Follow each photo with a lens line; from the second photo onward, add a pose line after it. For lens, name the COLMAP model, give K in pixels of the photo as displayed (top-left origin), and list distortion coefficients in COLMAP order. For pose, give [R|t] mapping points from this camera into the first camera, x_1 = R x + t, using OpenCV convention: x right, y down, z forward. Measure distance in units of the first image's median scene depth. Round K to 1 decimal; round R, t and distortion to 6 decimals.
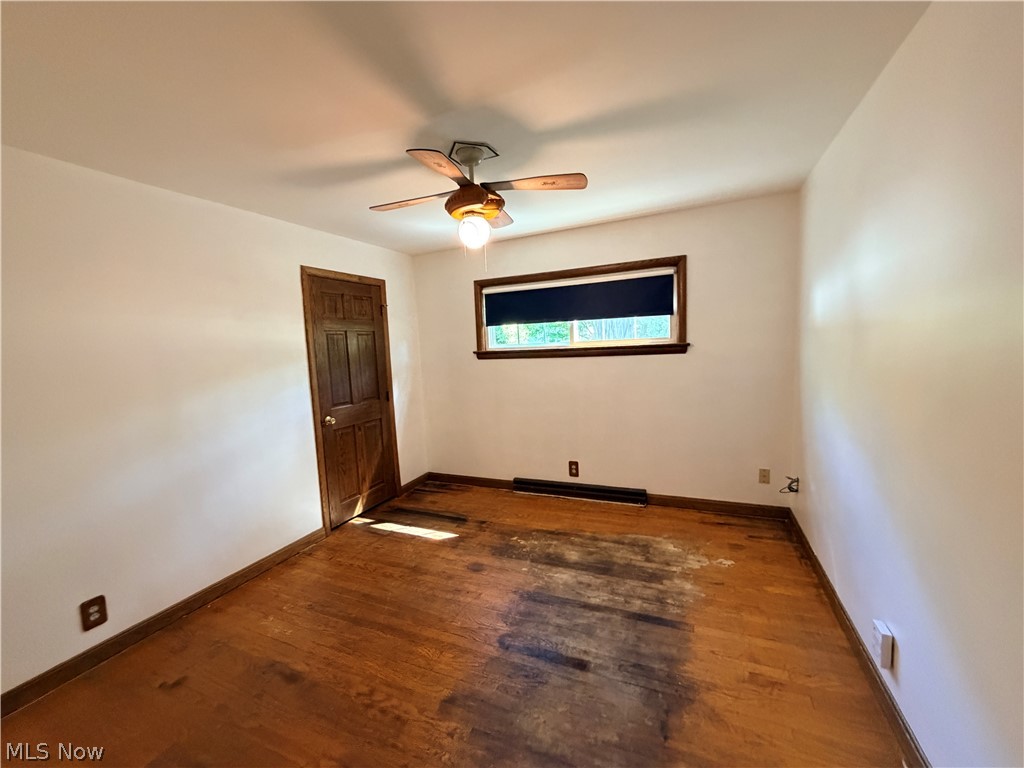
lens RADIAL K [[404.6, 0, 508.9], [0, 404.6, 382.6], [0, 0, 1]] dist [-0.001875, -0.000572]
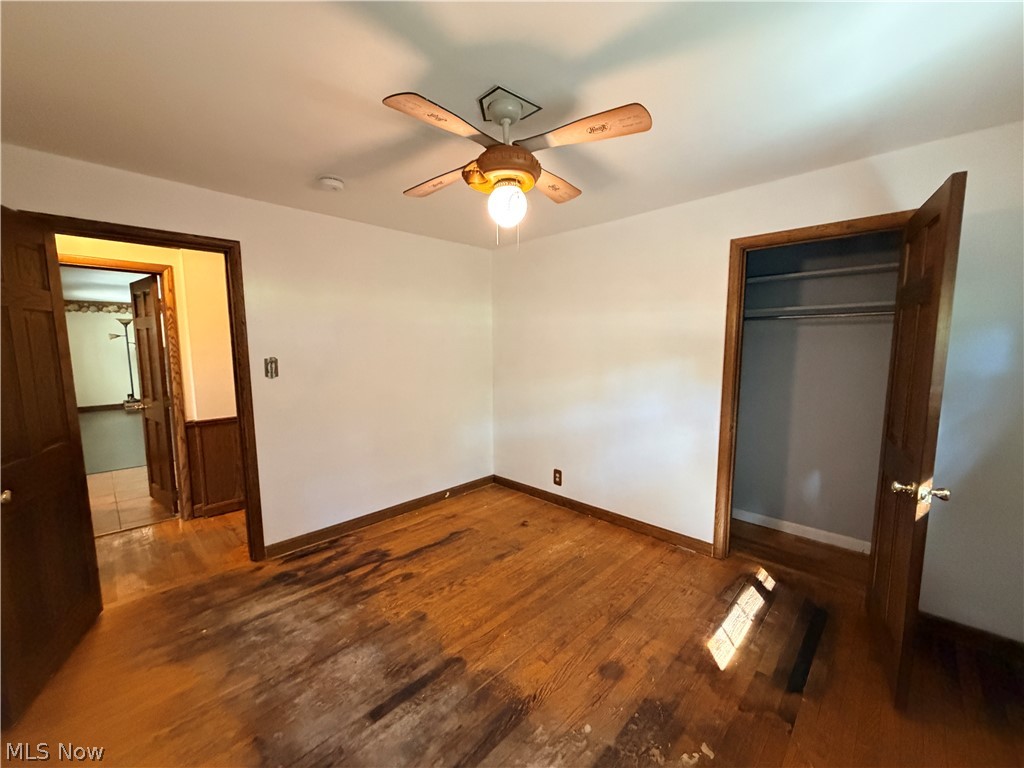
lens RADIAL K [[404.6, 0, 505.2], [0, 404.6, 382.0], [0, 0, 1]] dist [-0.001875, -0.000572]
pose [[-0.339603, 0.143624, -0.929538, 0.666445], [-0.069594, 0.981727, 0.177114, -0.160189], [0.937991, 0.124838, -0.323402, 1.212833]]
